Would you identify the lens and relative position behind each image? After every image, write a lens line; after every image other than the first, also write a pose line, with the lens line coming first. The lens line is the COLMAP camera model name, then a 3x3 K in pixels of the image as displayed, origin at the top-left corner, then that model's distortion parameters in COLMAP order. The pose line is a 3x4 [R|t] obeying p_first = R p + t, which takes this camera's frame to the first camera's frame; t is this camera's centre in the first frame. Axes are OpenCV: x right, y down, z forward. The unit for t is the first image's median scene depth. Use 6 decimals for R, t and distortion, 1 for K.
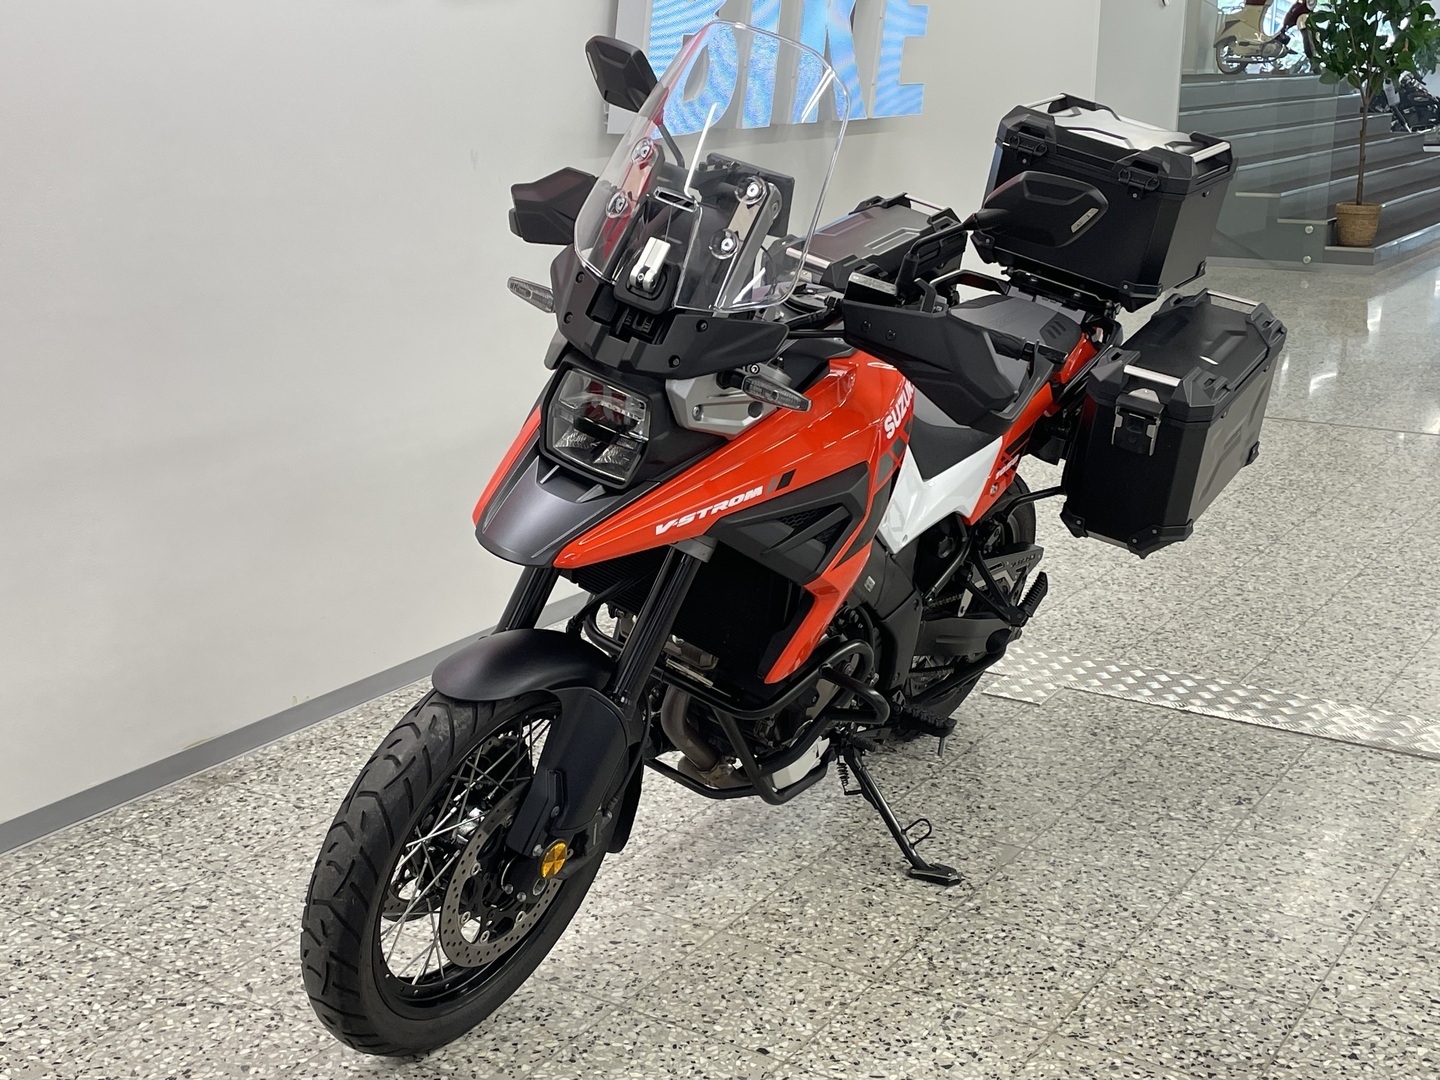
lens RADIAL K [[1815.3, 0, 680.6], [0, 1815.3, 540.0], [0, 0, 1]] dist [0.083755, -0.083723]
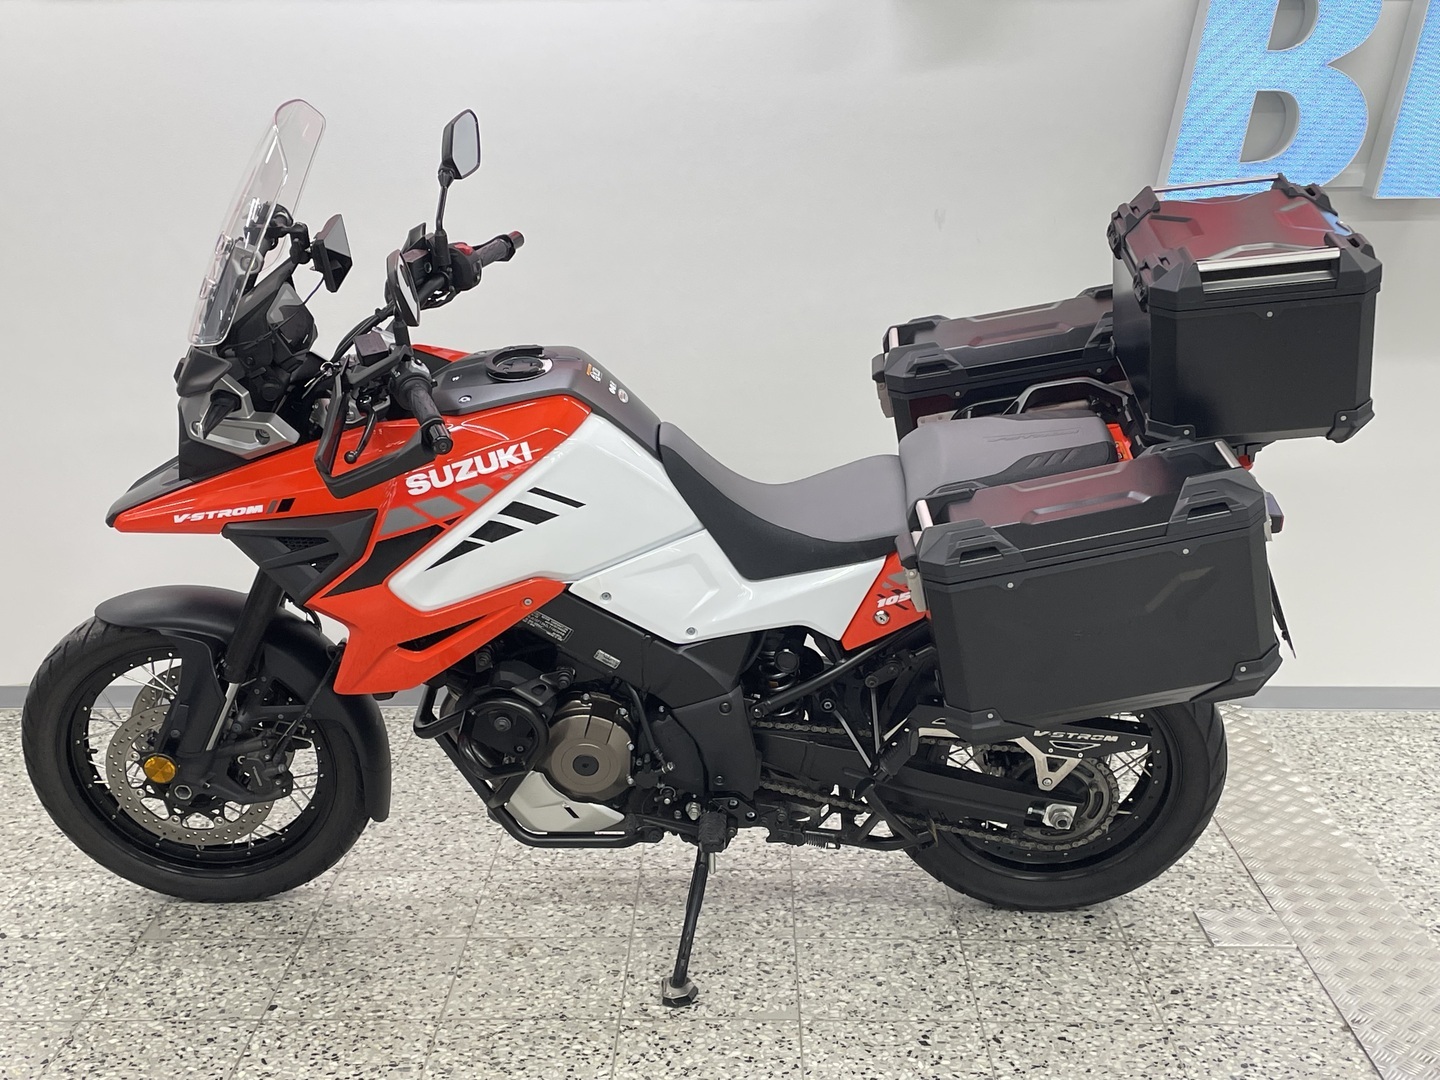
lens RADIAL K [[1819.2, 0, 711.1], [0, 1819.2, 541.1], [0, 0, 1]] dist [0.120604, -0.193751]
pose [[0.535248, 0.198784, -0.820972, 1.130754], [-0.212920, 0.972282, 0.096604, -0.176766], [0.817420, 0.123094, 0.562737, 0.586986]]
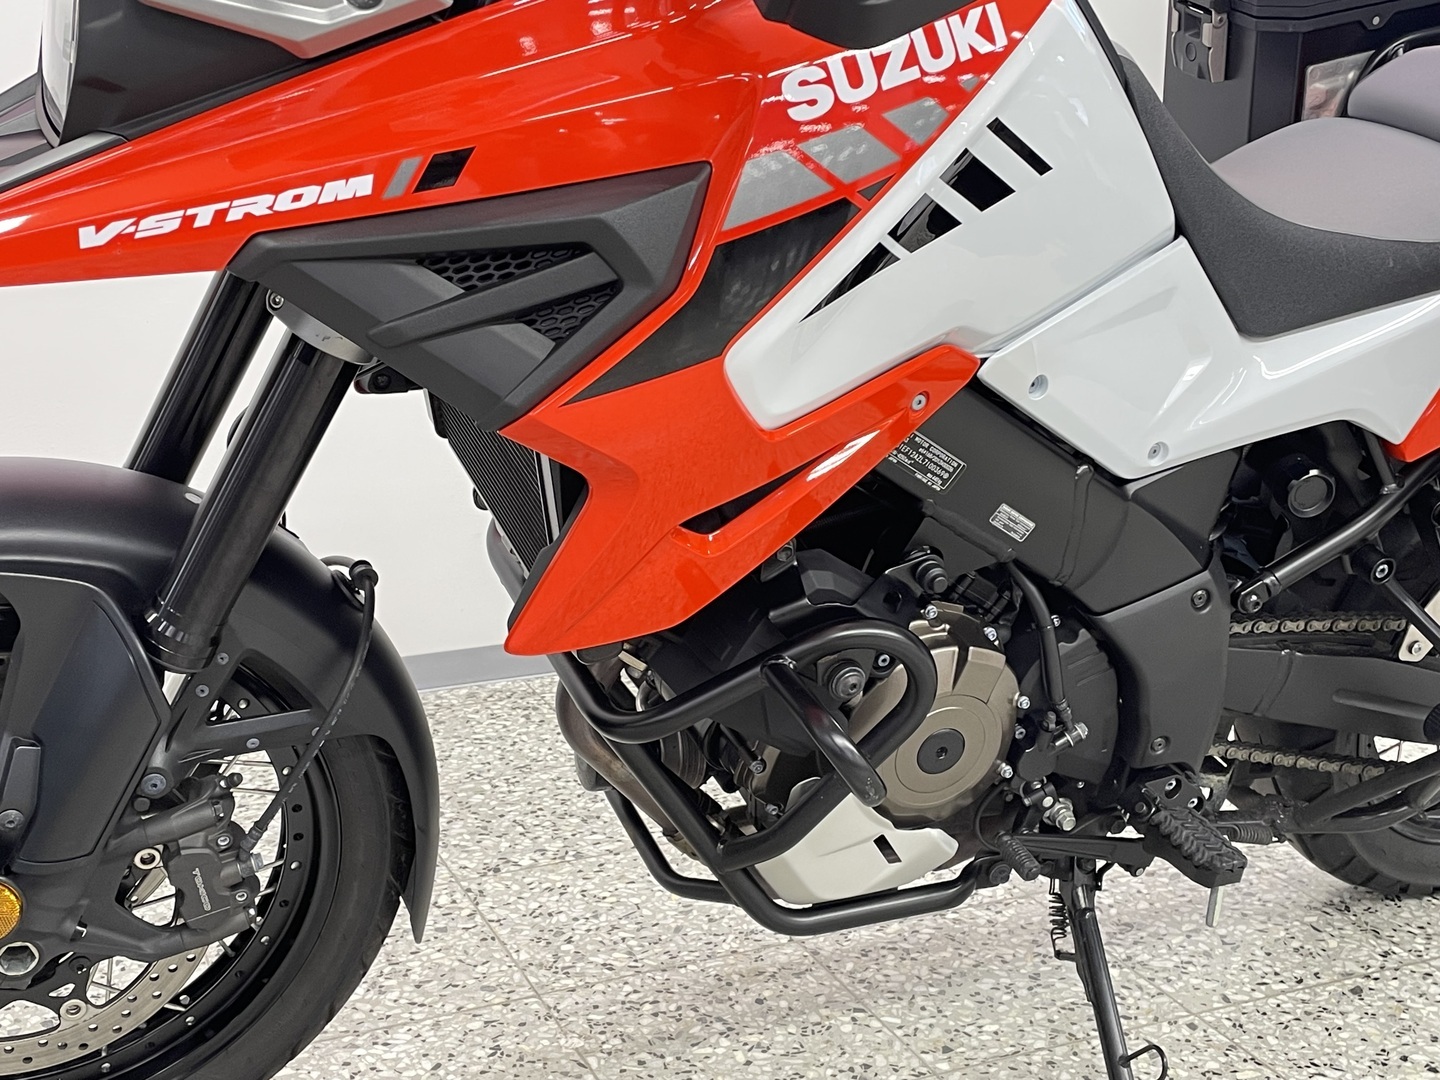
lens RADIAL K [[1835.7, 0, 716.2], [0, 1835.7, 565.0], [0, 0, 1]] dist [0.093518, -0.062480]
pose [[0.839895, 0.141833, -0.523889, 0.354346], [-0.142564, 0.989009, 0.039198, 0.032760], [0.523691, 0.041766, 0.850884, 0.671458]]
